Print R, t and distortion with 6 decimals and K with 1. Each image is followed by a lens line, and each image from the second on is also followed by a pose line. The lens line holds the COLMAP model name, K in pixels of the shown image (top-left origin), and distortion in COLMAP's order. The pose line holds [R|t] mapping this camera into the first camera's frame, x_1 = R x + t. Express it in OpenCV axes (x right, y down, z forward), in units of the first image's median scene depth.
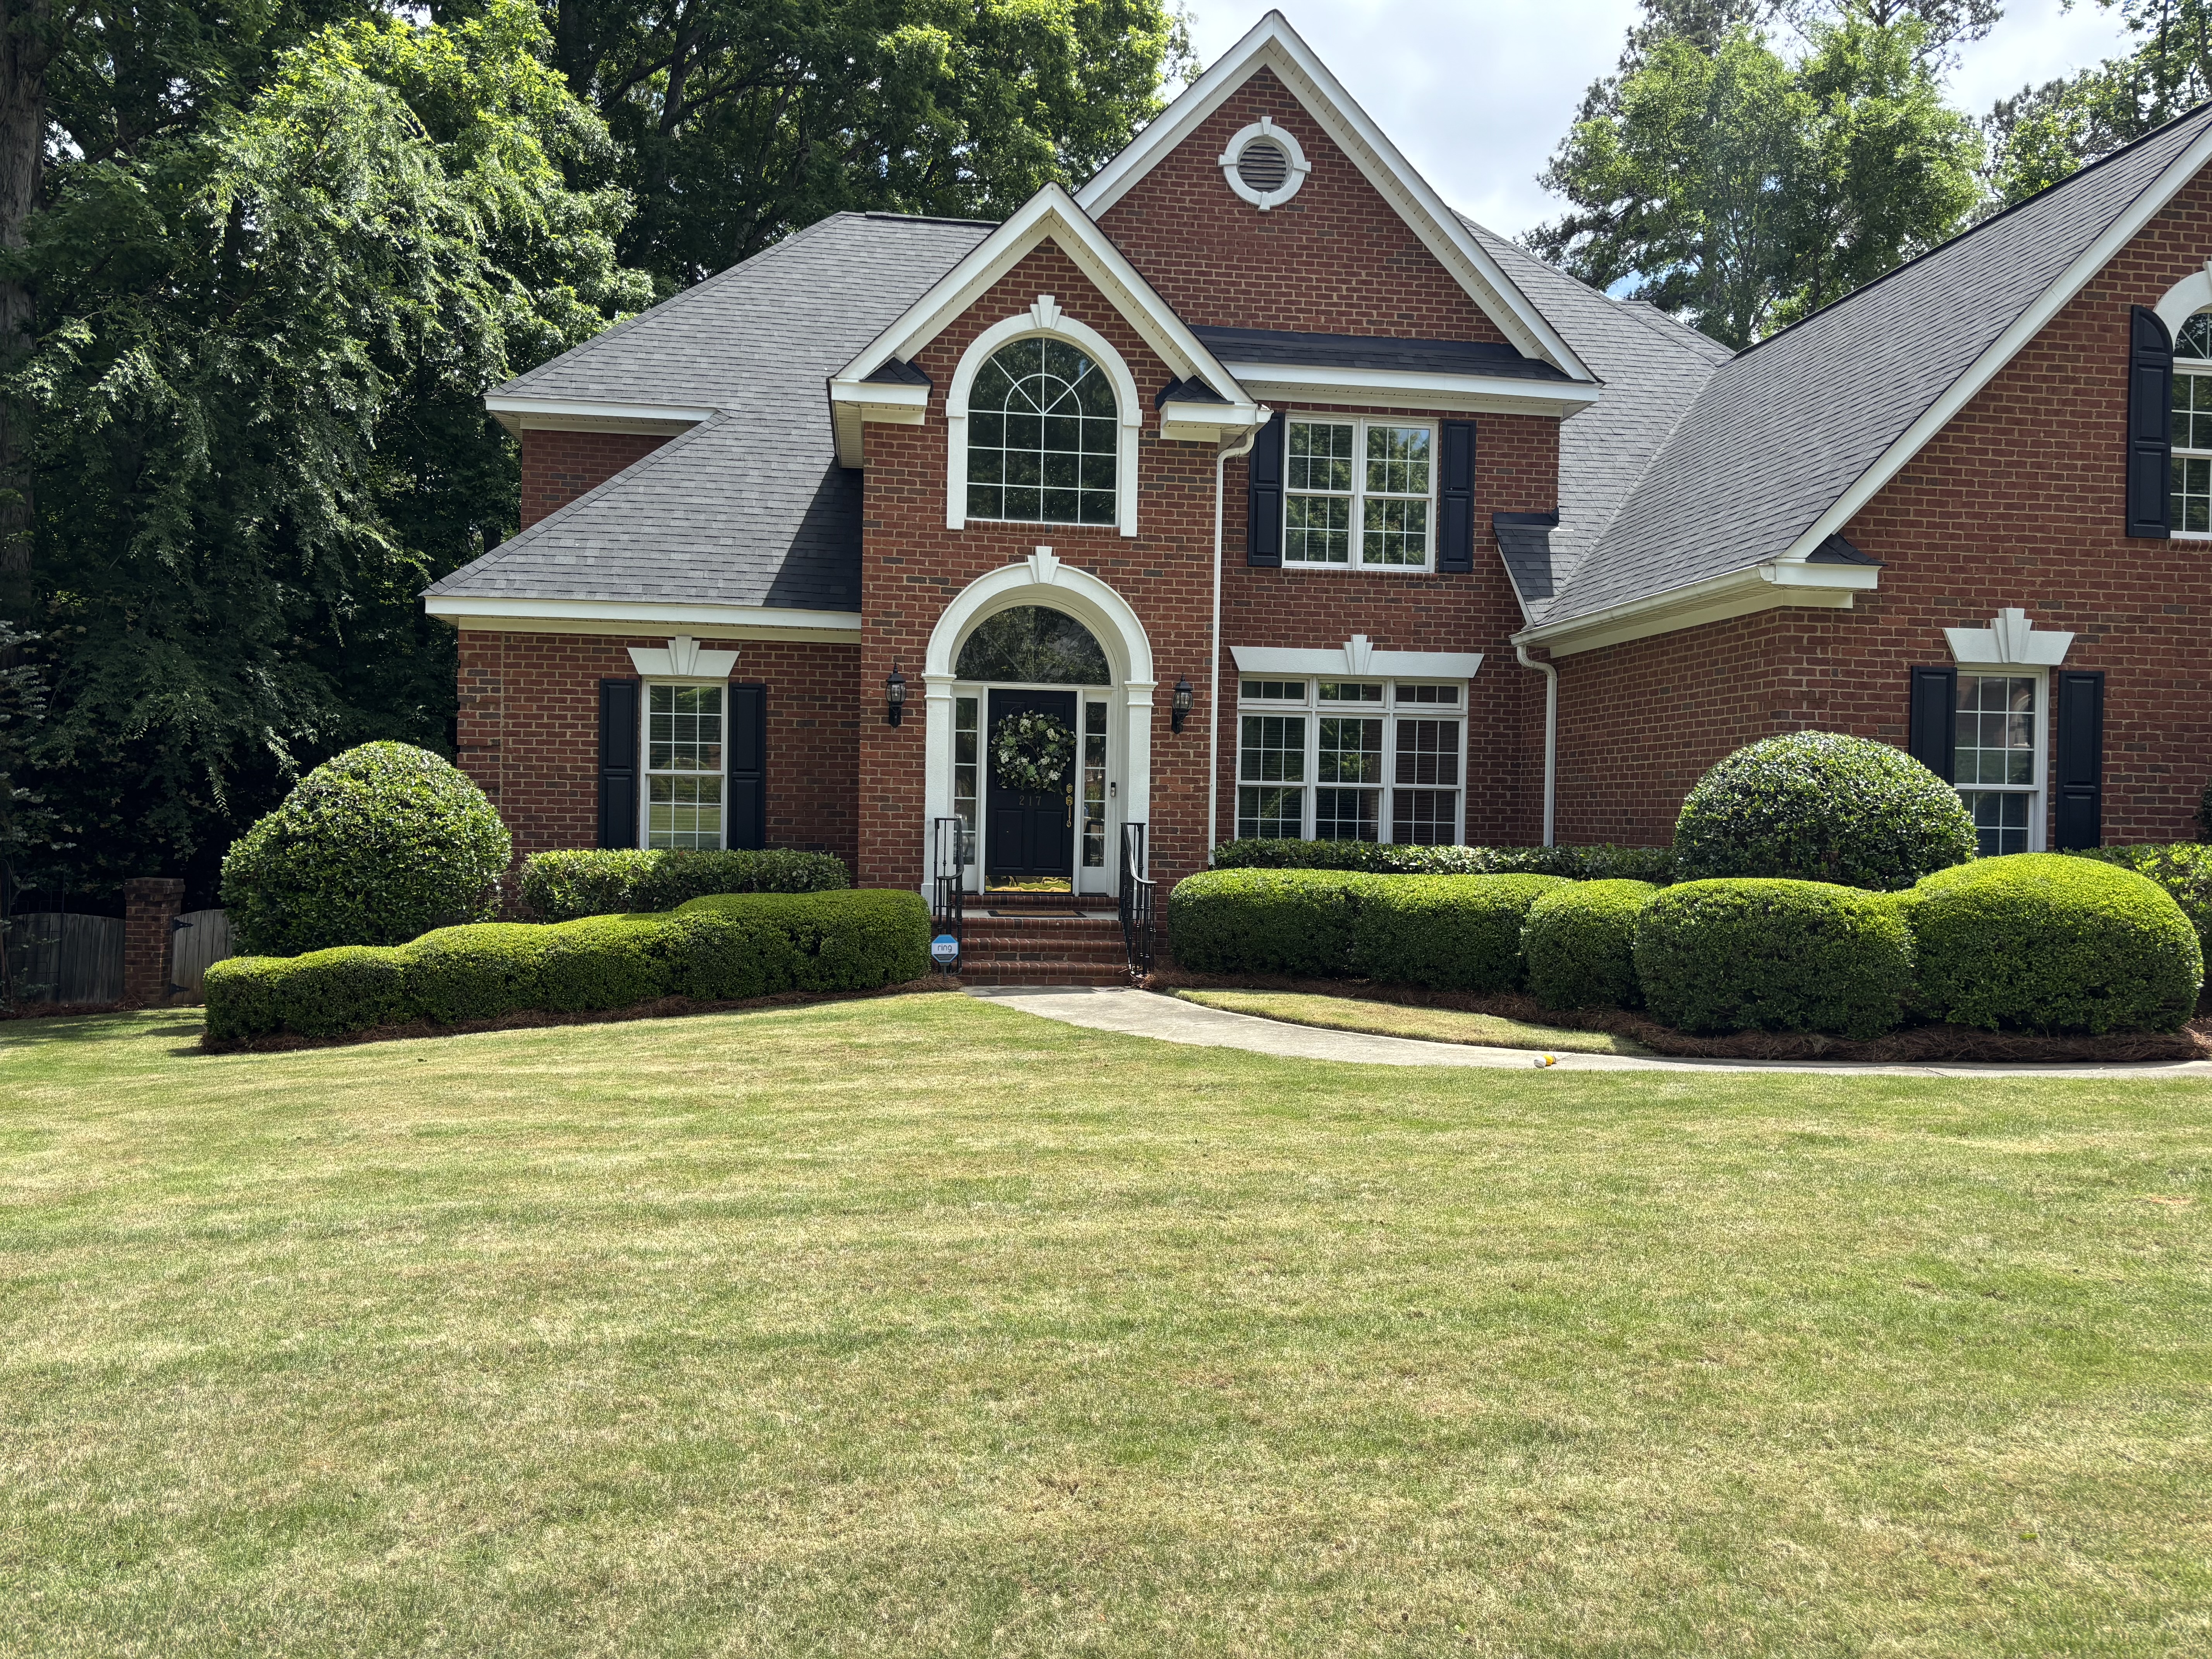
lens RADIAL K [[1693.7, 0, 1106.7], [0, 1693.7, 824.1], [0, 0, 1]] dist [0.055719, -0.070329]
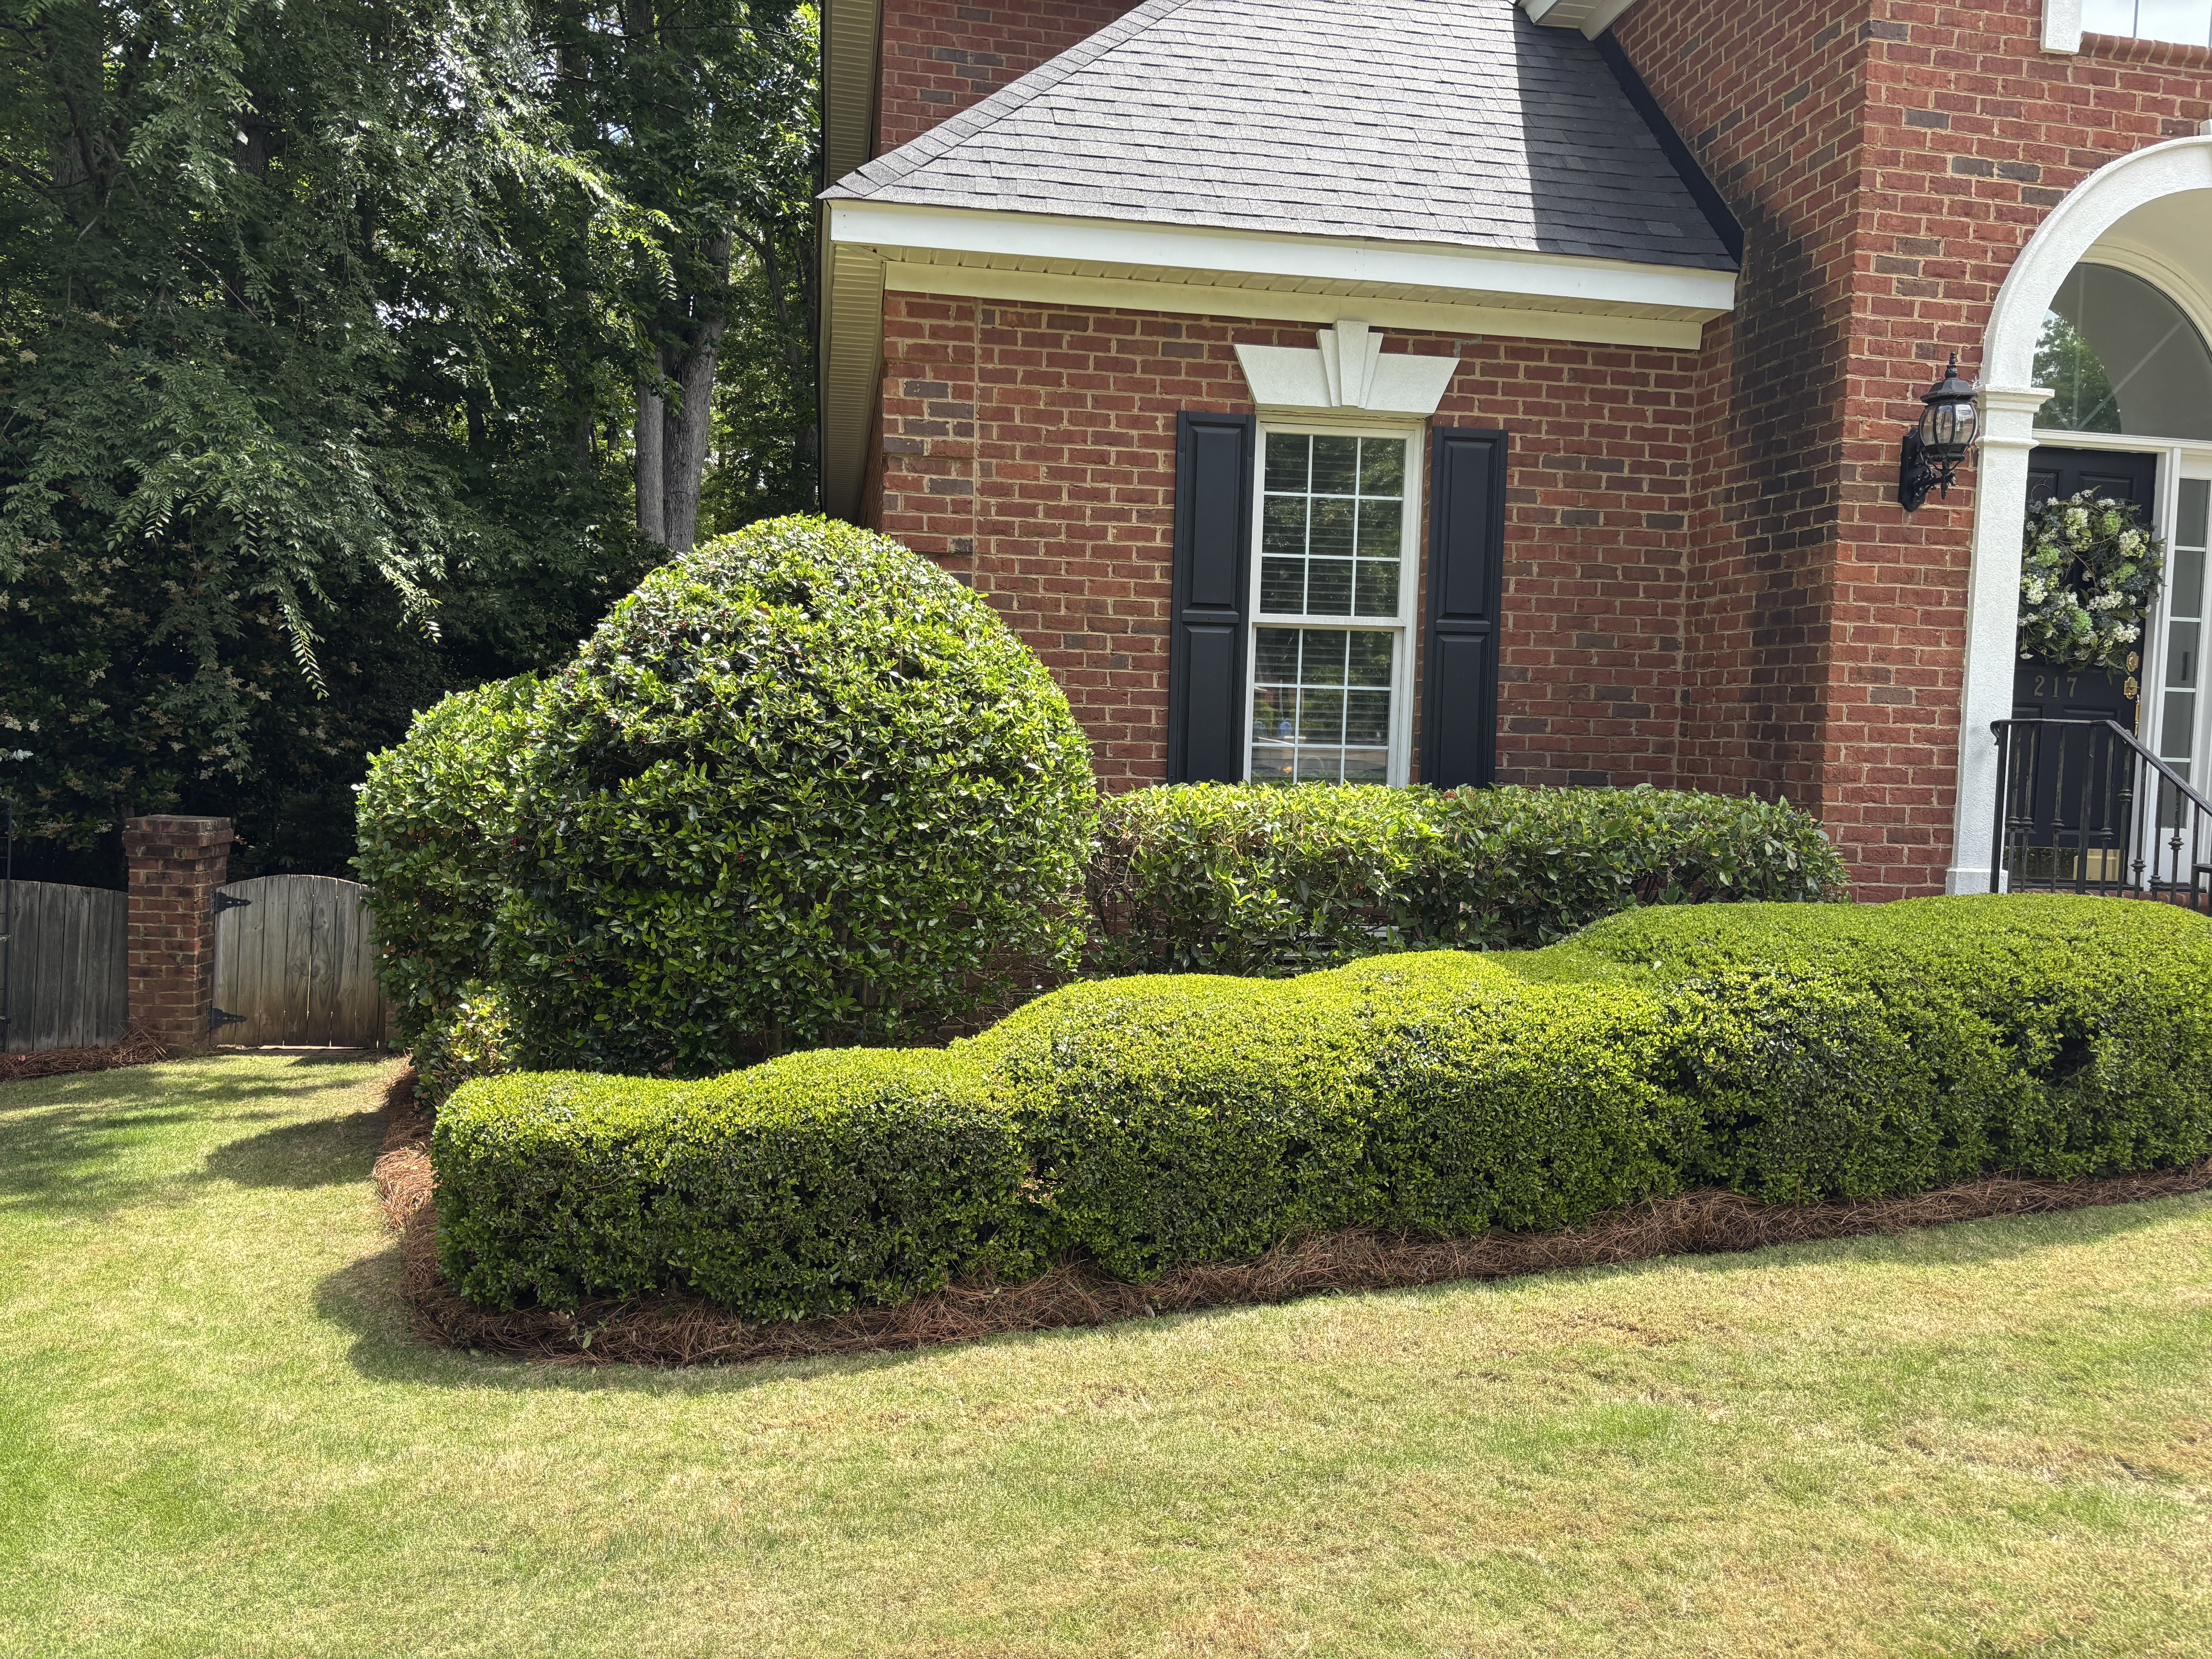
lens RADIAL K [[1704.1, 0, 1108.7], [0, 1704.1, 845.7], [0, 0, 1]] dist [0.060611, -0.046574]
pose [[0.999544, 0.009875, 0.028525, -0.326969], [-0.011686, 0.997879, 0.064045, 0.002965], [-0.027832, -0.064349, 0.997539, 0.525633]]
